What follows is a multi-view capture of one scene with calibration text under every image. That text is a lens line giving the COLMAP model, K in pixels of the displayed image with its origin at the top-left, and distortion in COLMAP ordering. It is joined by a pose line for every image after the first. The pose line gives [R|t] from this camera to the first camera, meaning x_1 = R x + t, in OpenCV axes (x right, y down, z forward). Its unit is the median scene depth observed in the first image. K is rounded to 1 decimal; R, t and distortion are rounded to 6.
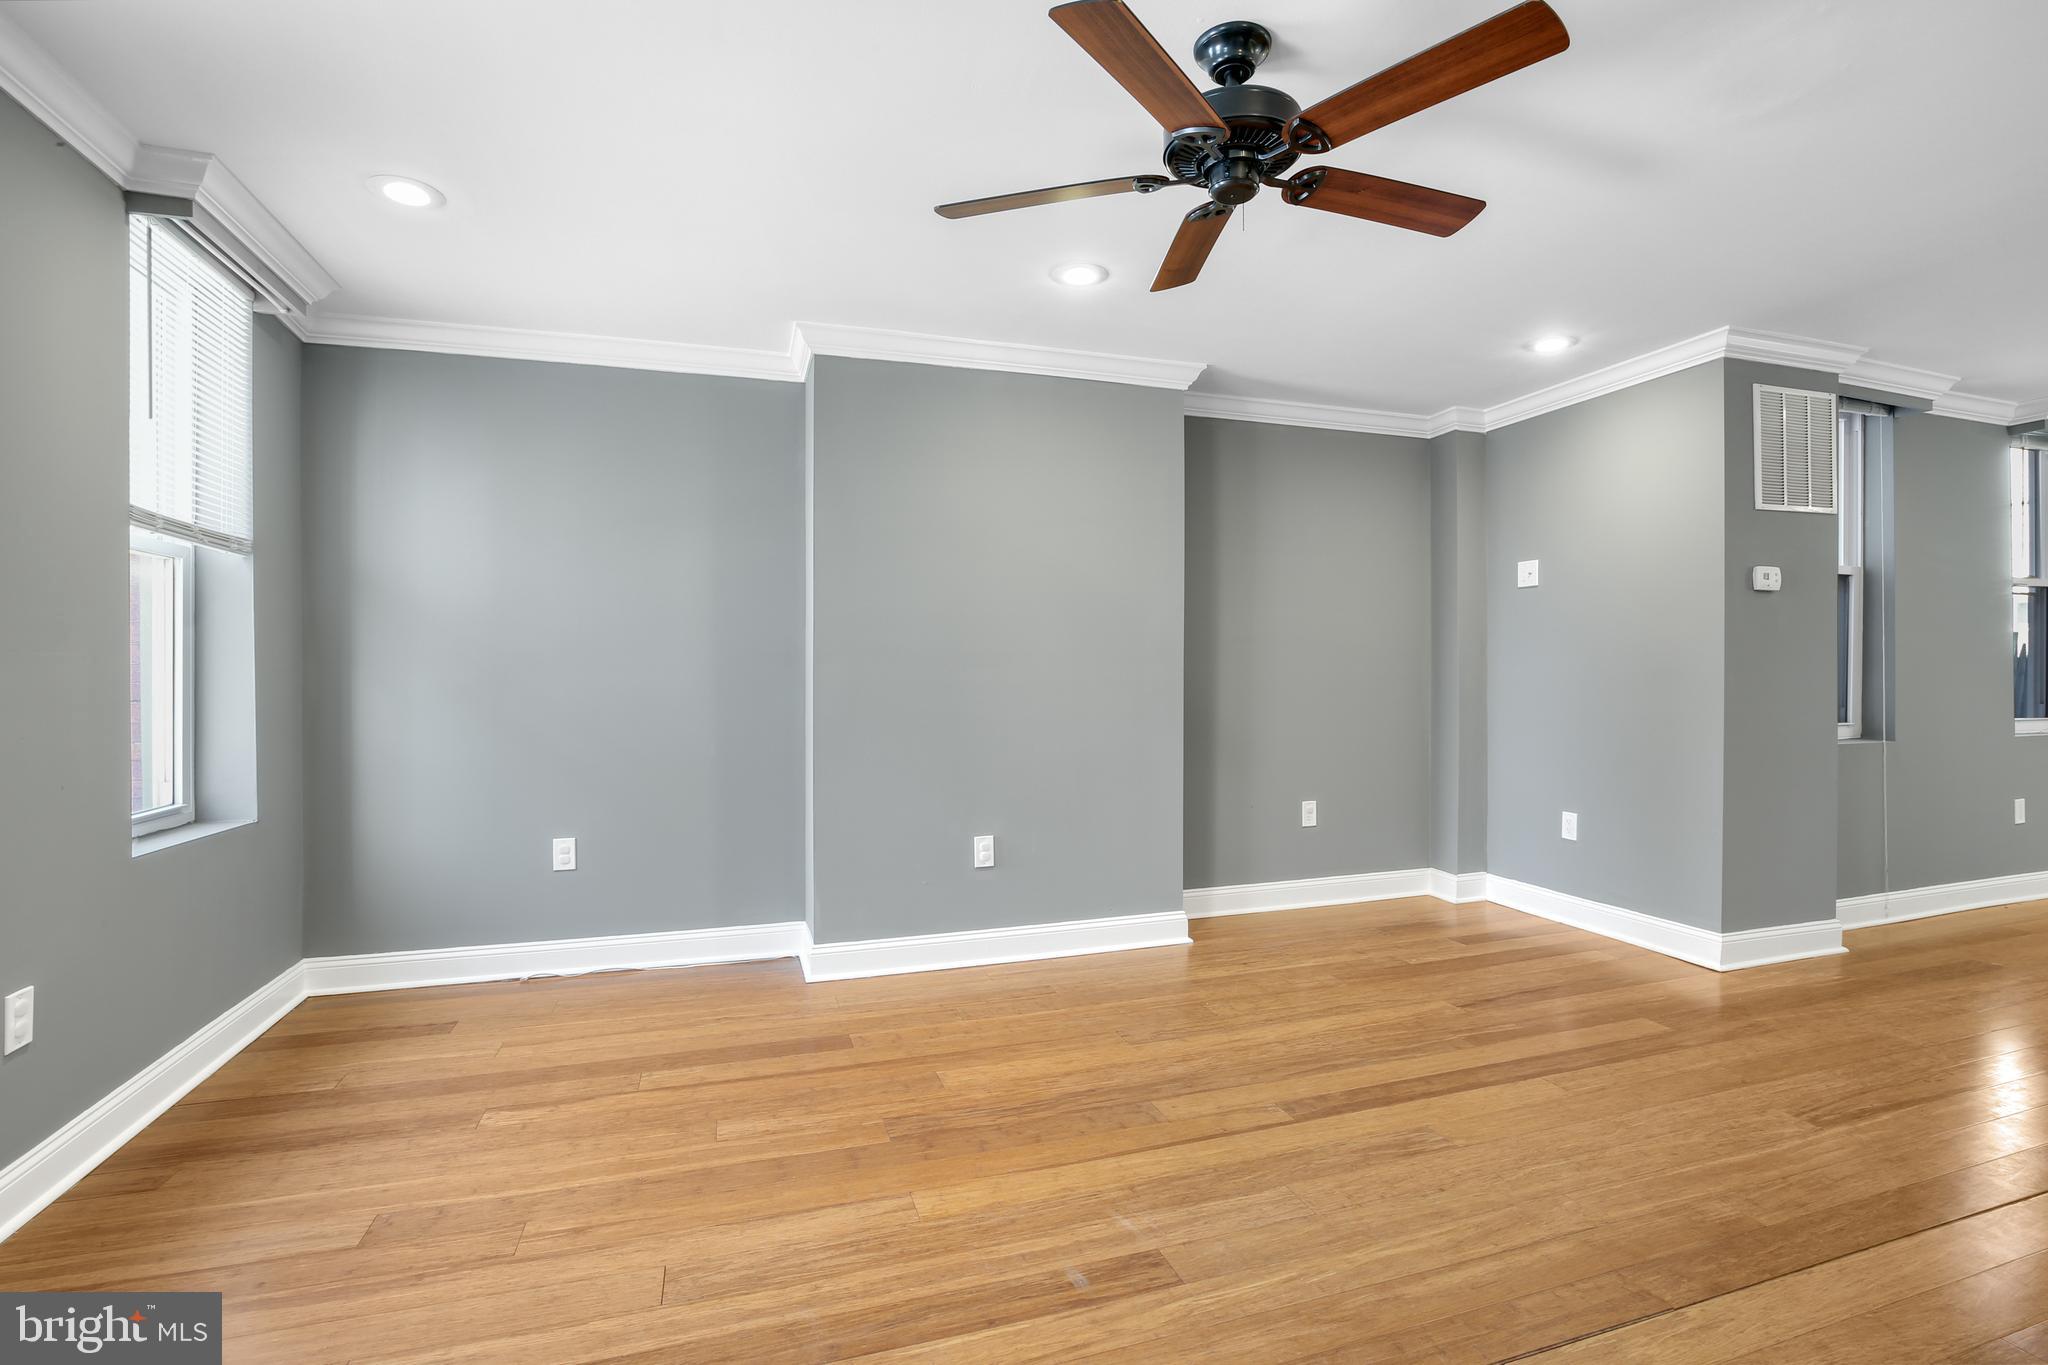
lens RADIAL K [[952.3, 0, 1022.5], [0, 952.3, 689.9], [0, 0, 1]] dist [-0.009755, 0.000130]
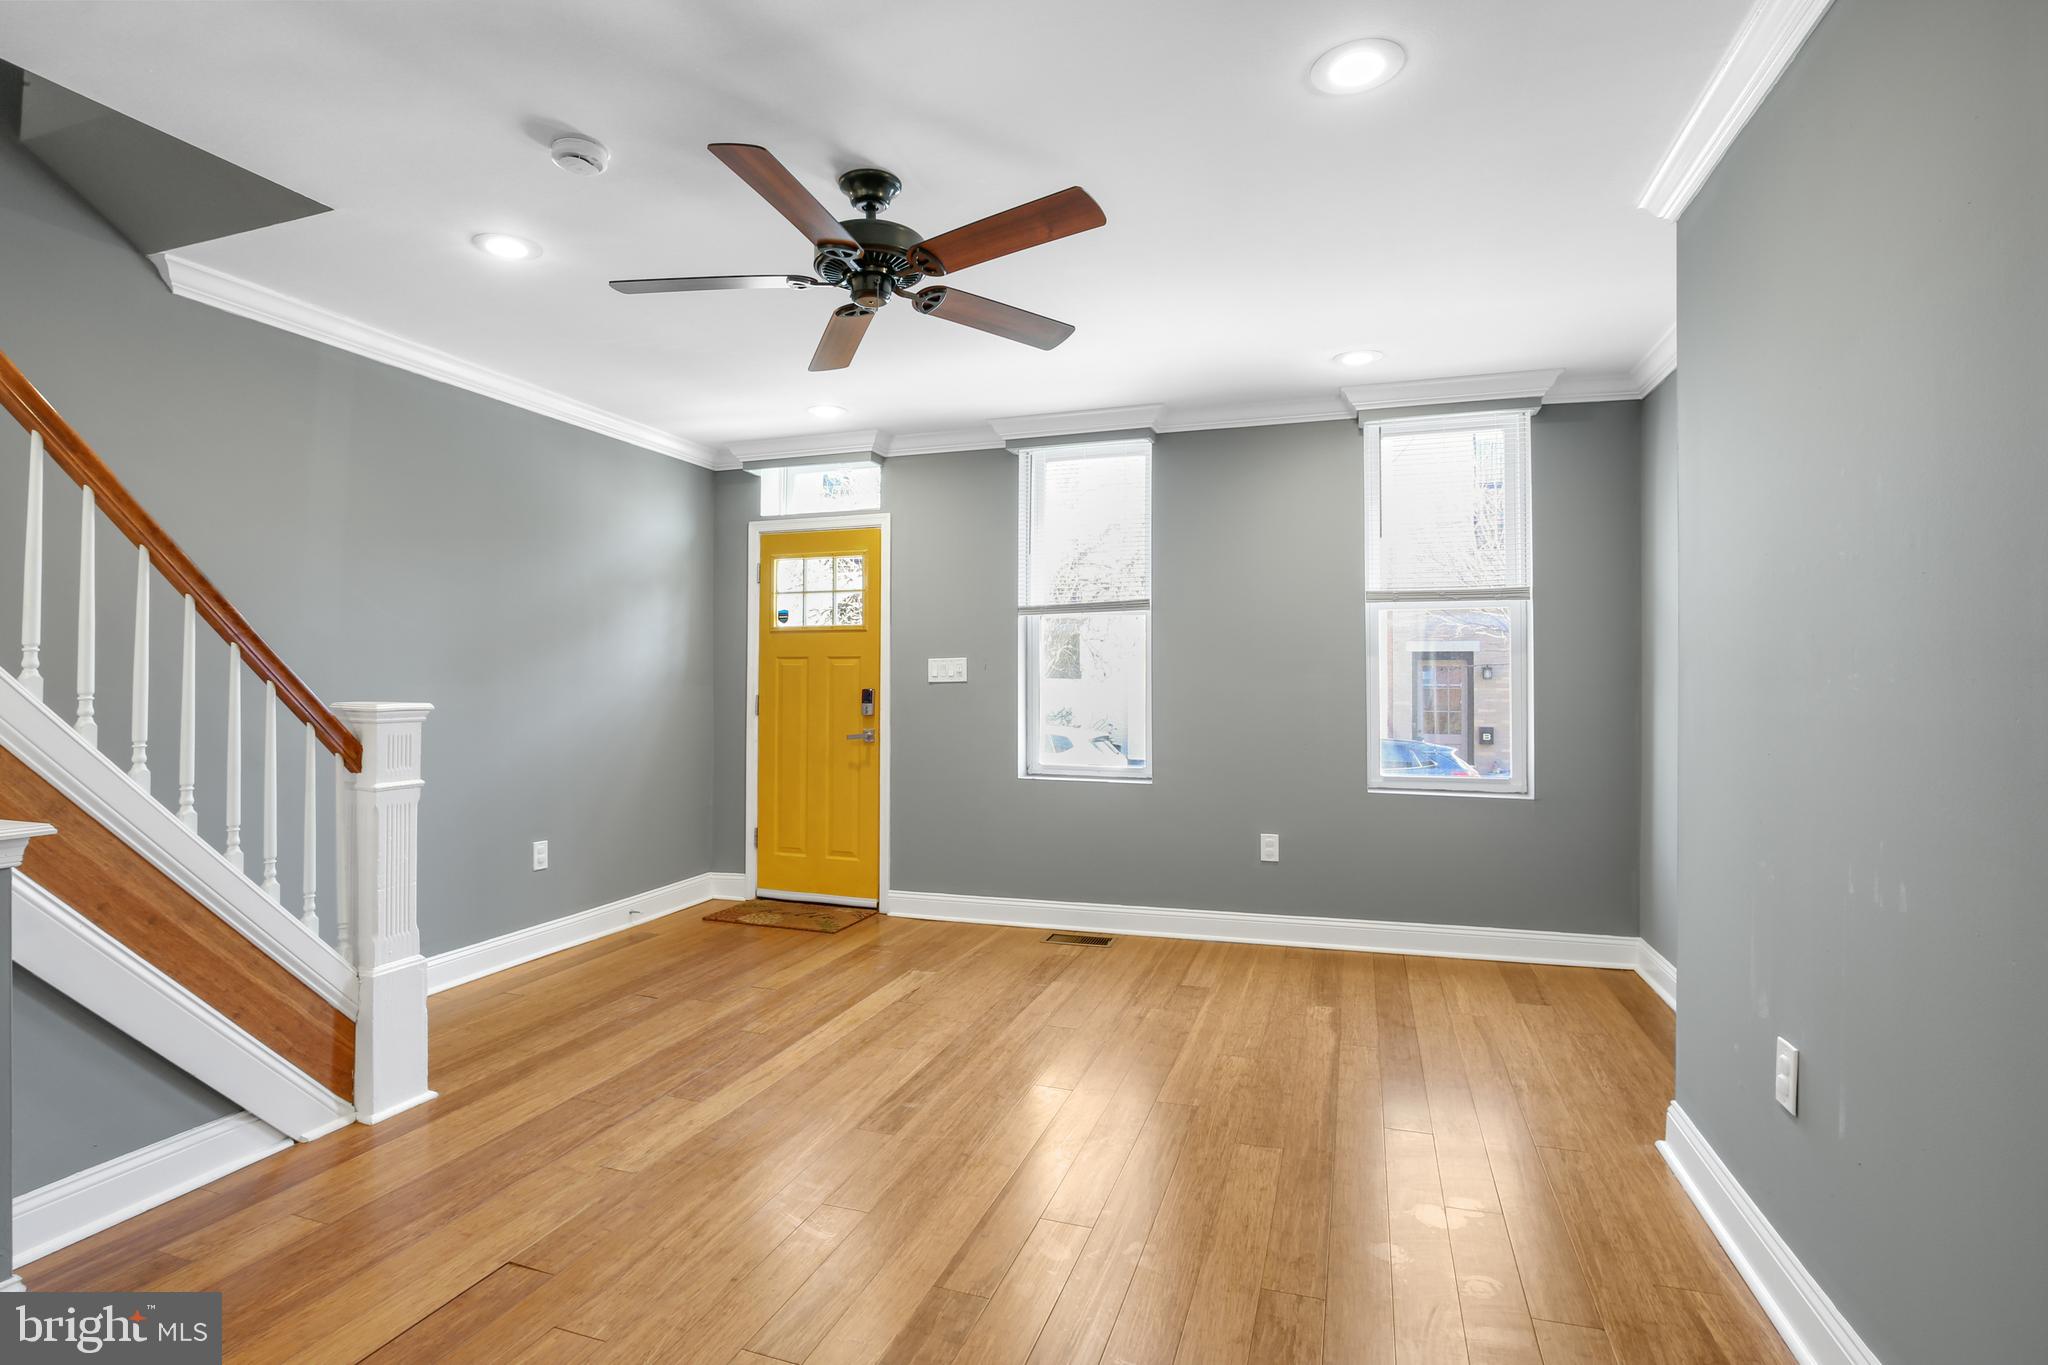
lens RADIAL K [[961.9, 0, 1024.0], [0, 961.9, 682.5], [0, 0, 1]] dist [-0.020211, 0.000407]
pose [[-0.587707, -0.002429, -0.809070, 0.767740], [-0.008217, 0.999962, 0.002967, -0.029549], [0.809032, 0.008392, -0.587705, 1.327169]]
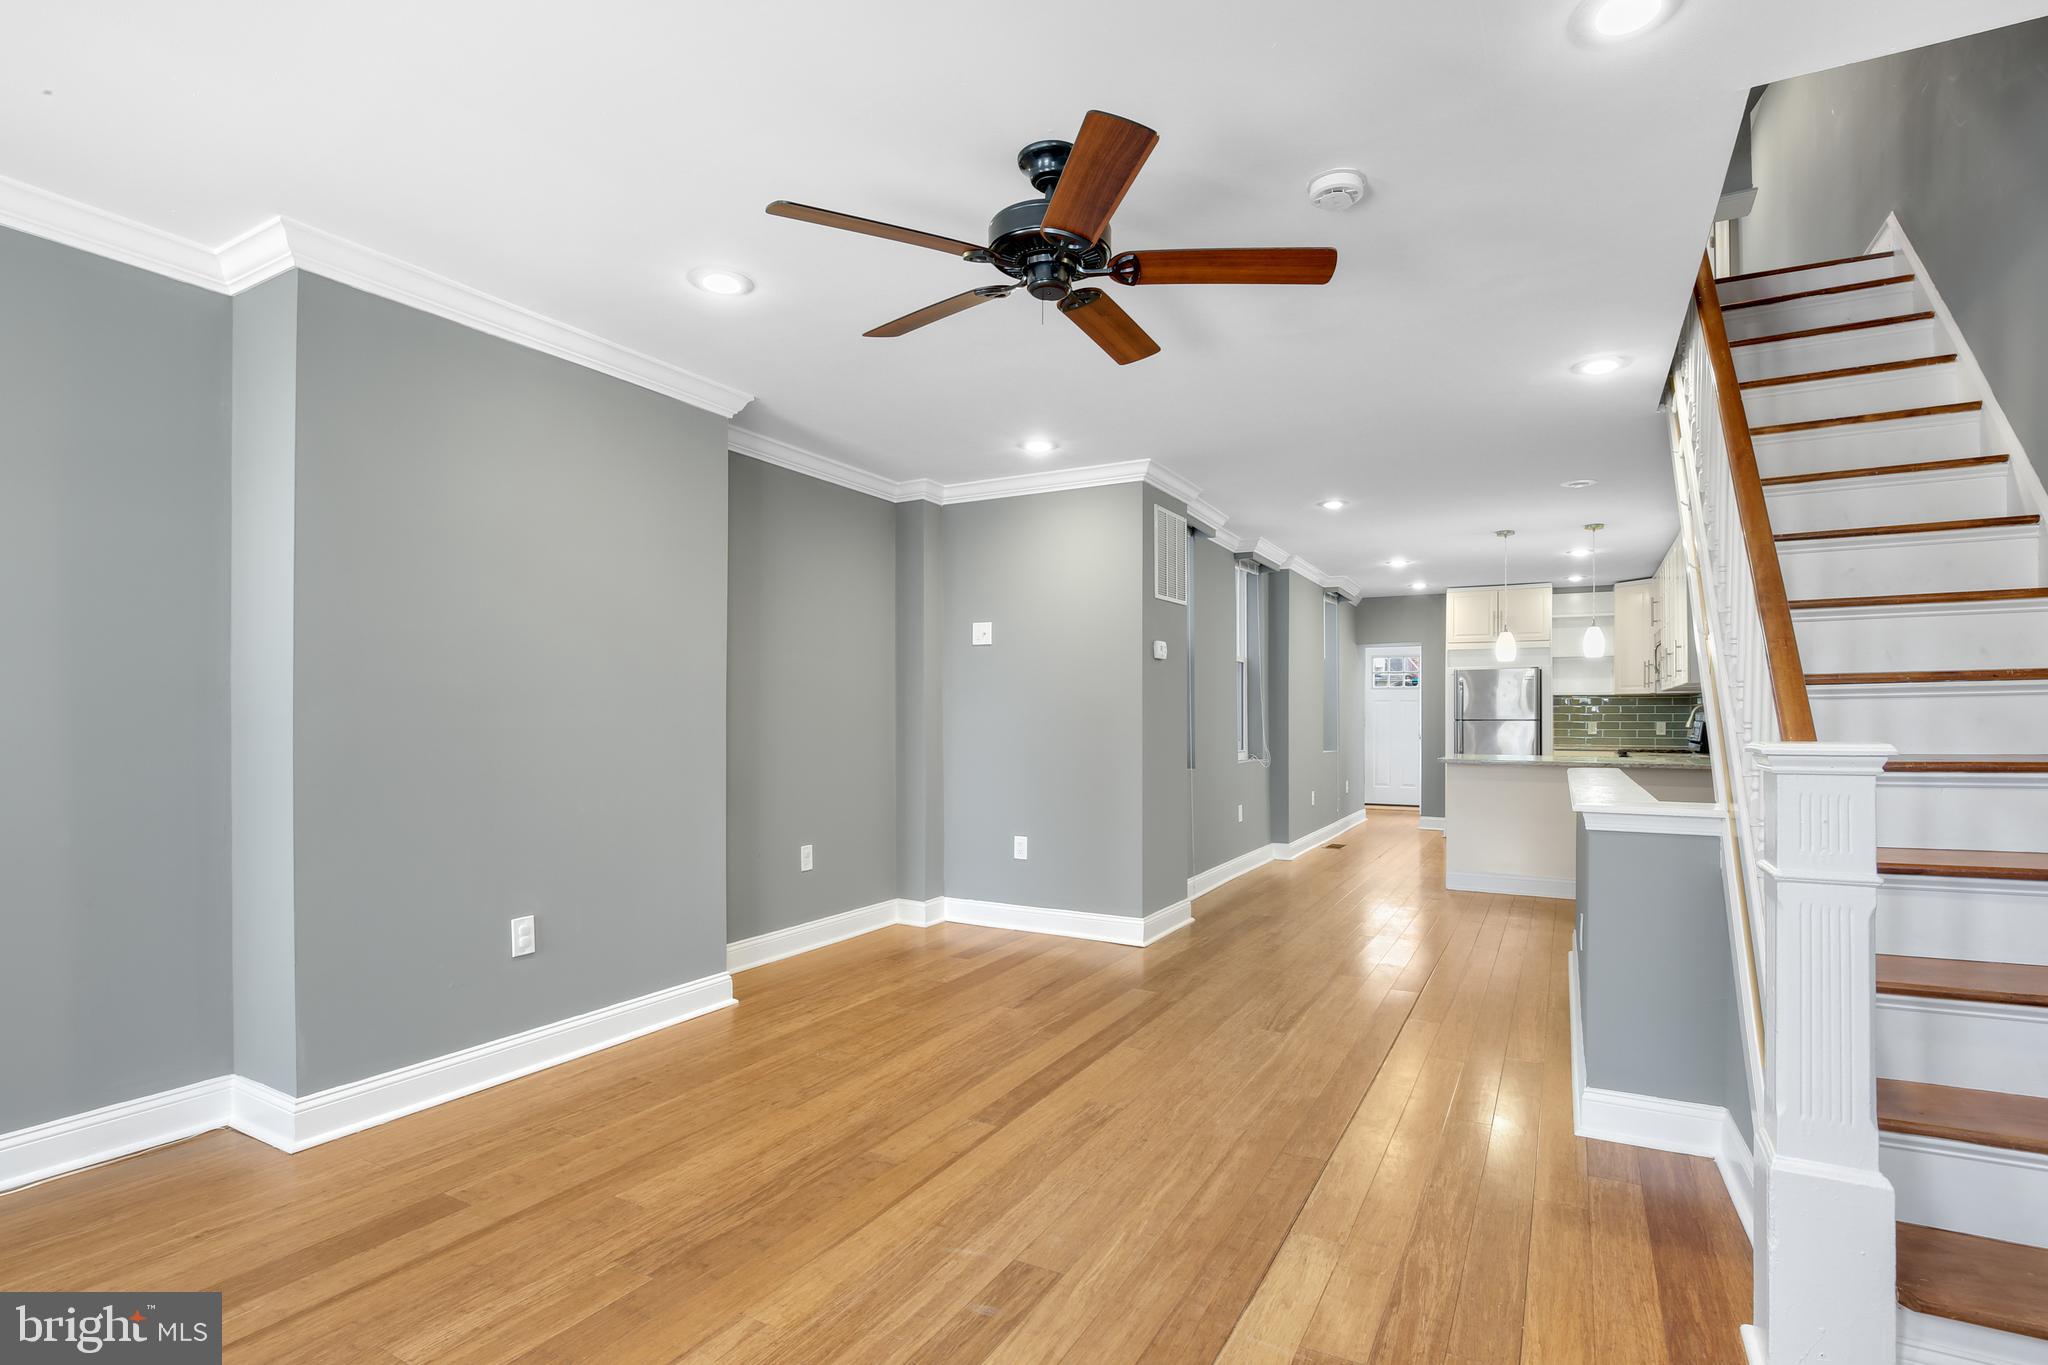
lens RADIAL K [[1002.7, 0, 1016.1], [0, 1002.7, 724.1], [0, 0, 1]] dist [-0.006308, -0.000306]
pose [[0.738628, 0.000624, 0.674113, -0.425129], [0.006533, 0.999946, -0.008084, -0.002483], [-0.674082, 0.010375, 0.738584, 0.112139]]
